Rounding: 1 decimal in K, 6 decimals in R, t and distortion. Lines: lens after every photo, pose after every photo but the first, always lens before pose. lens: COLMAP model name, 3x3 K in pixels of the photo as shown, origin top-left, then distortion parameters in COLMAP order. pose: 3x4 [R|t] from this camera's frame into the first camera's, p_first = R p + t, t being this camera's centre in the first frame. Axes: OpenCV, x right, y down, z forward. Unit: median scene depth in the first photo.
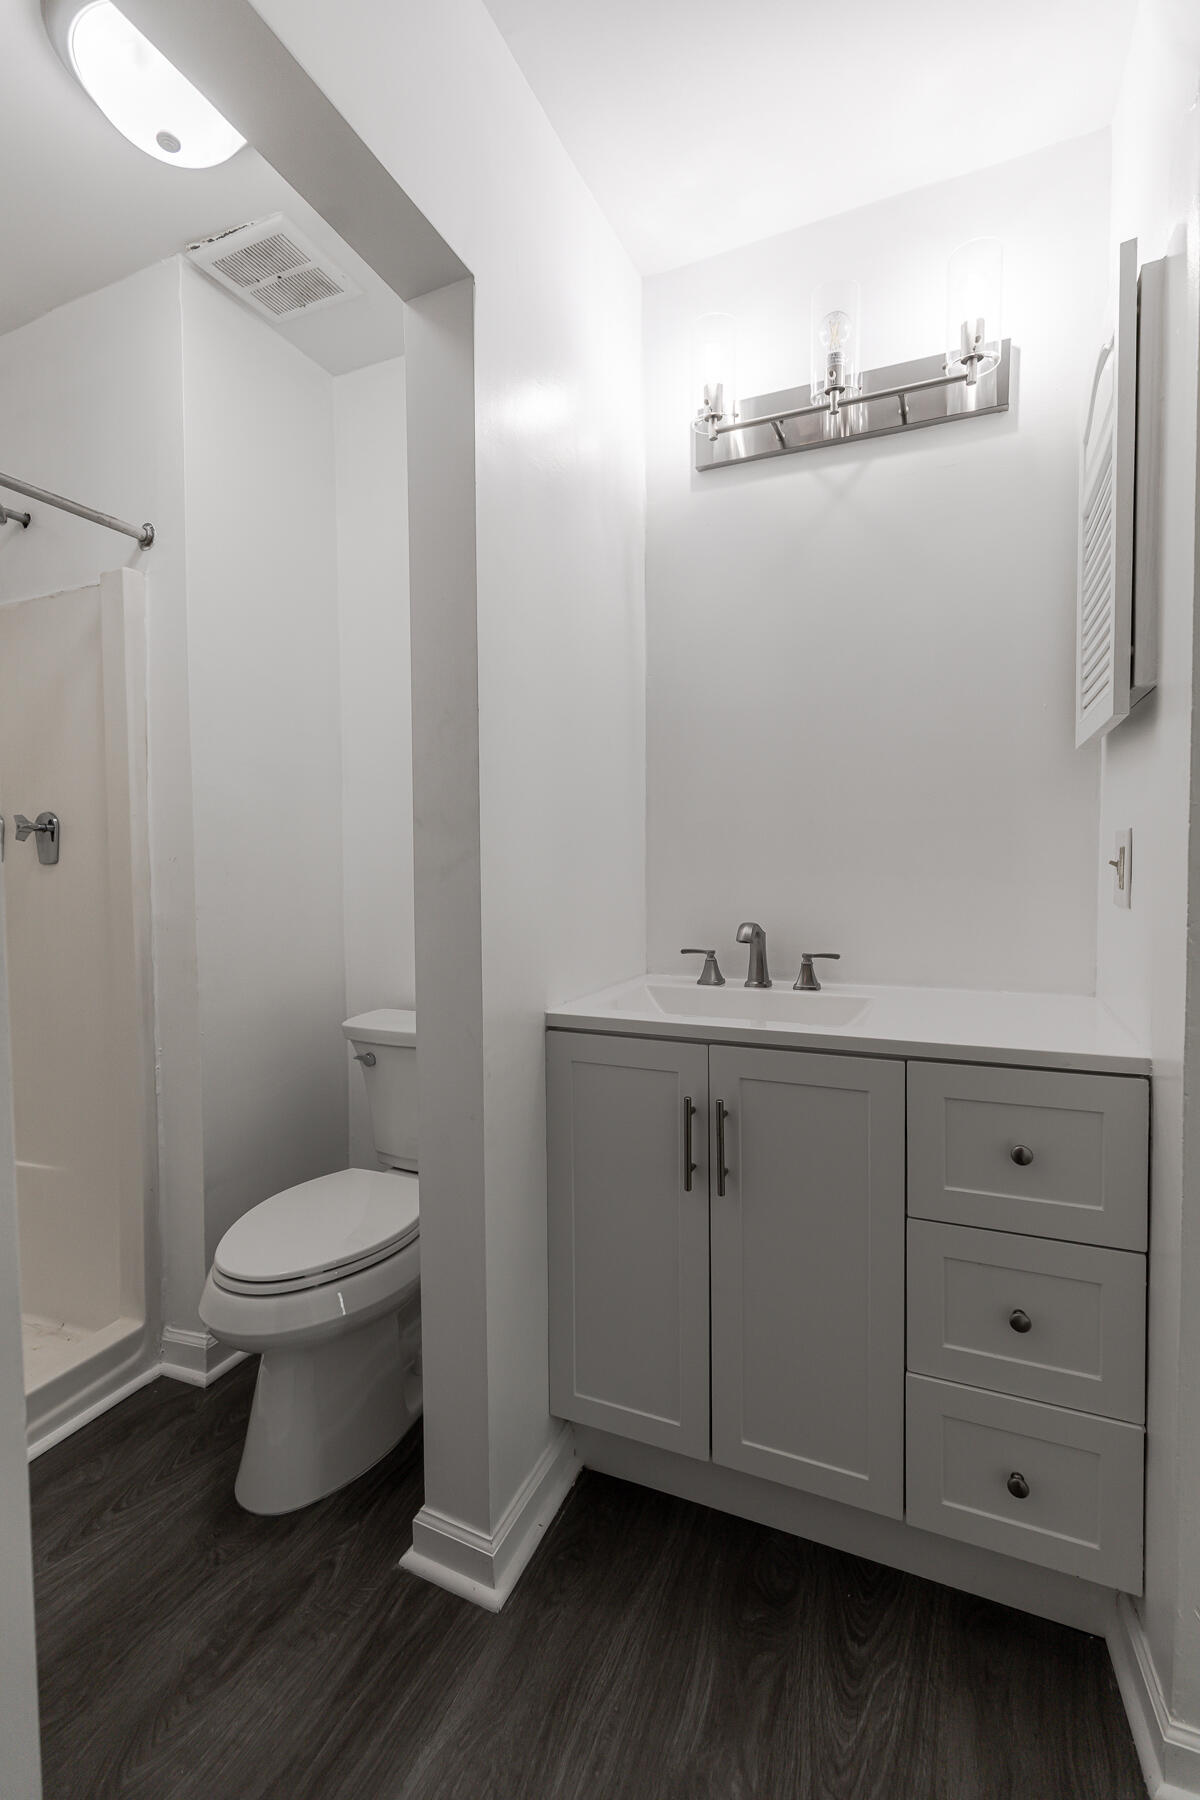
lens RADIAL K [[812.2, 0, 590.9], [0, 812.2, 881.4], [0, 0, 1]] dist [0.009723, -0.000473]
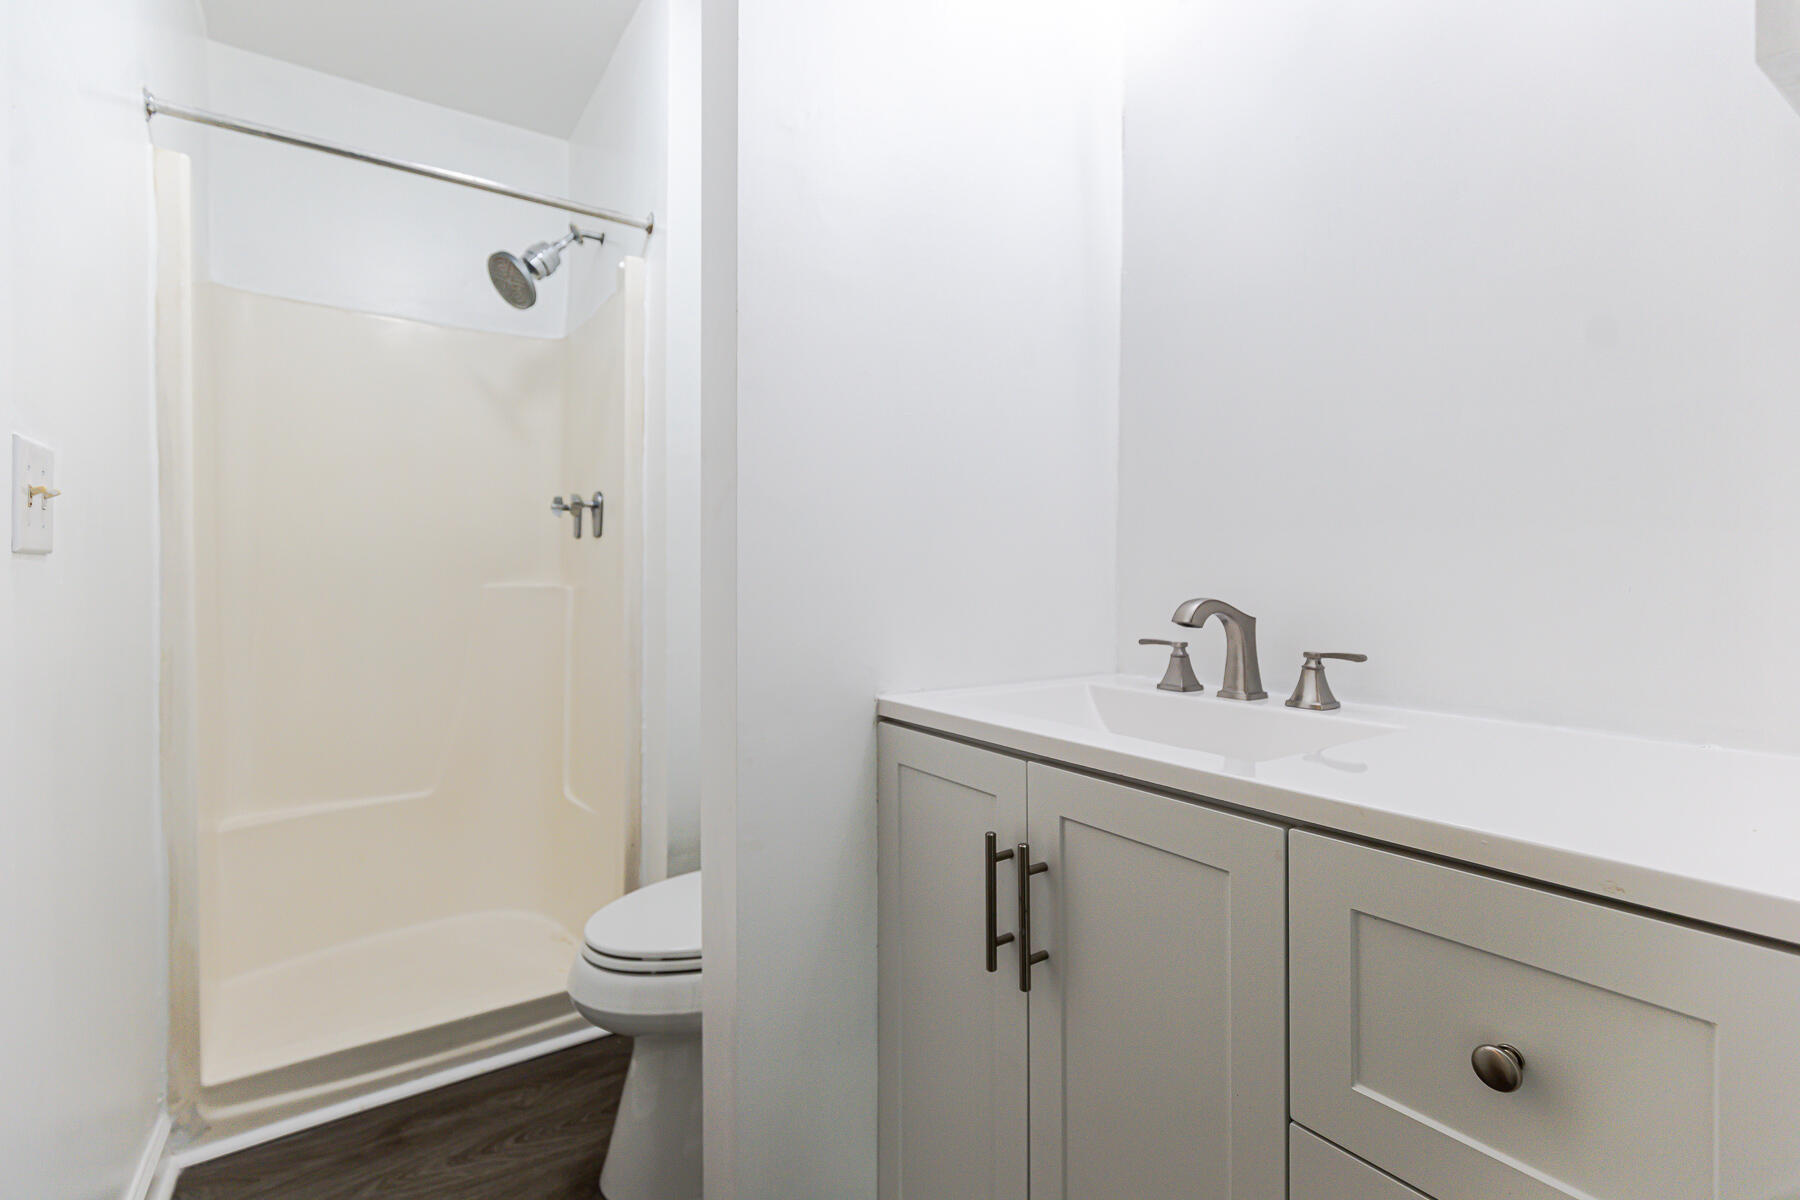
lens RADIAL K [[840.7, 0, 907.6], [0, 840.7, 575.1], [0, 0, 1]] dist [0.011451, 0.000092]
pose [[0.848468, 0.008680, -0.529176, 0.343056], [-0.022650, 0.999545, -0.019922, 0.049476], [0.528762, 0.028889, 0.848278, 0.275971]]
